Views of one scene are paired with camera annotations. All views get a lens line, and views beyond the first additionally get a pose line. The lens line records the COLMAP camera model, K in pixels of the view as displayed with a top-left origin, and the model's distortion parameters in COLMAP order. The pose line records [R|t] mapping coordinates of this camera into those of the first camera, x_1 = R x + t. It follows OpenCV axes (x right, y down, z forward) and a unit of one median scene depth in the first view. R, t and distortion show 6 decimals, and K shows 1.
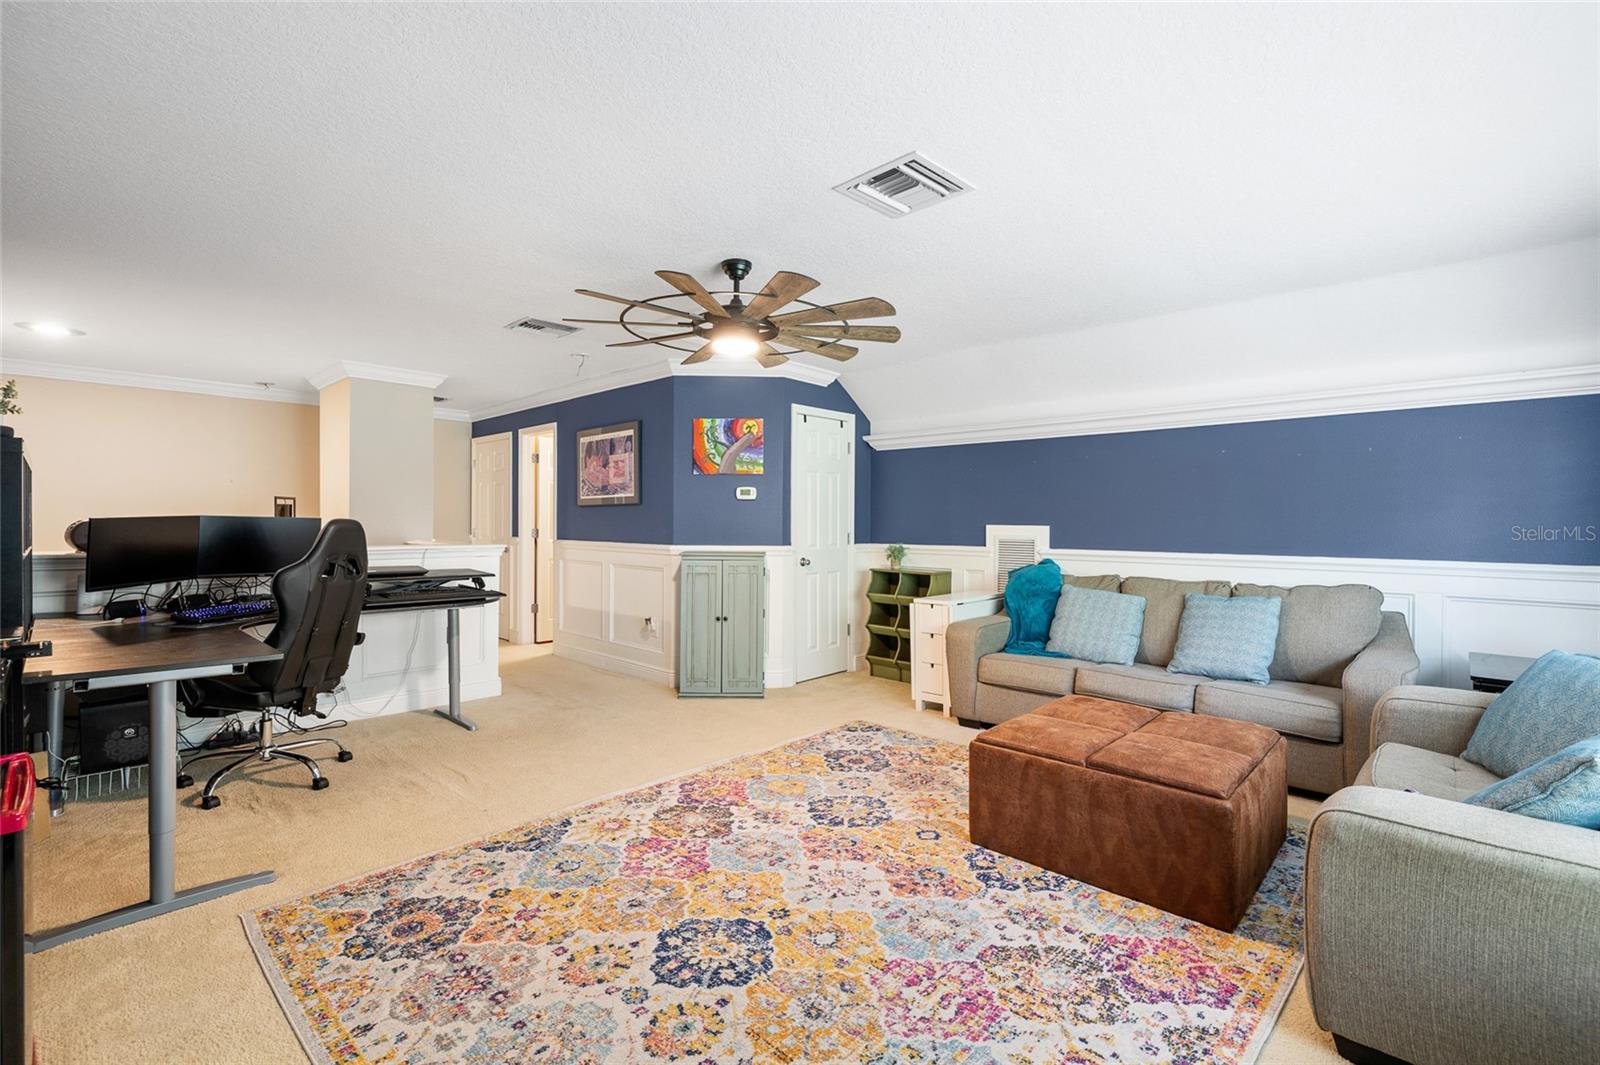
lens RADIAL K [[725.1, 0, 812.5], [0, 725.1, 525.2], [0, 0, 1]] dist [-0.004092, 0.001398]
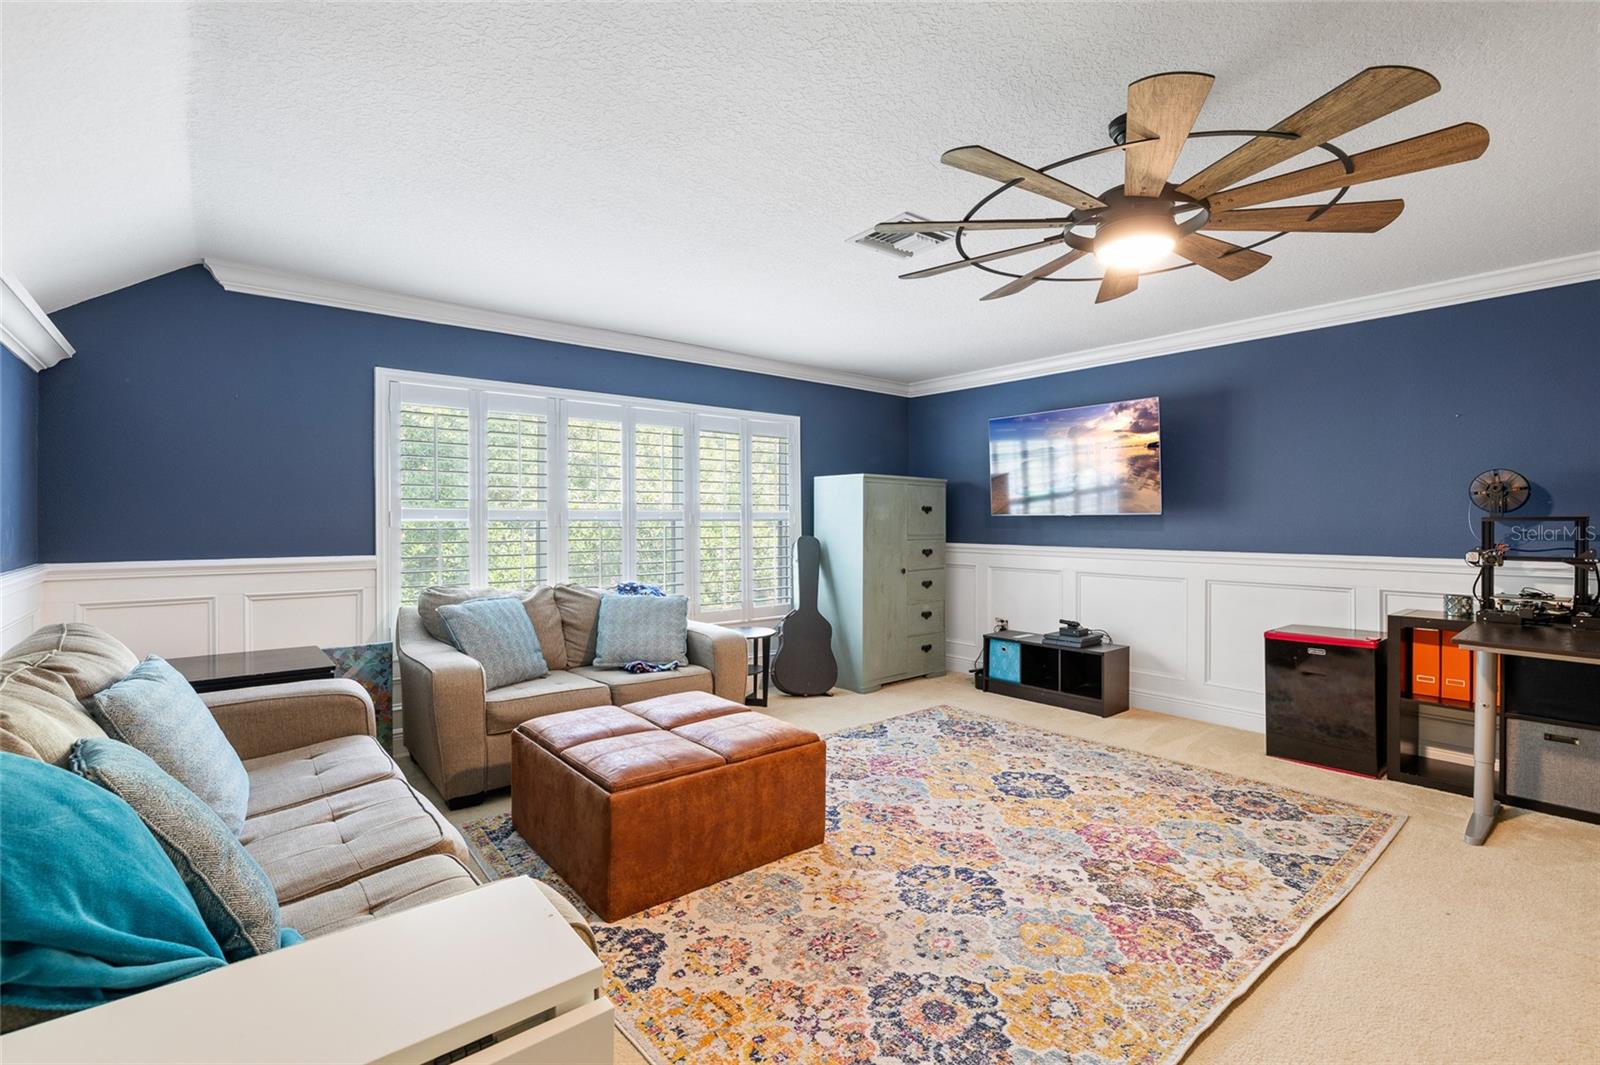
lens RADIAL K [[725.1, 0, 820.6], [0, 725.1, 522.7], [0, 0, 1]] dist [-0.004092, 0.001398]
pose [[-0.993792, -0.007764, 0.110983, 0.118460], [-0.006197, 0.999876, 0.014458, -0.012783], [-0.111082, 0.013680, -0.993717, 2.021442]]
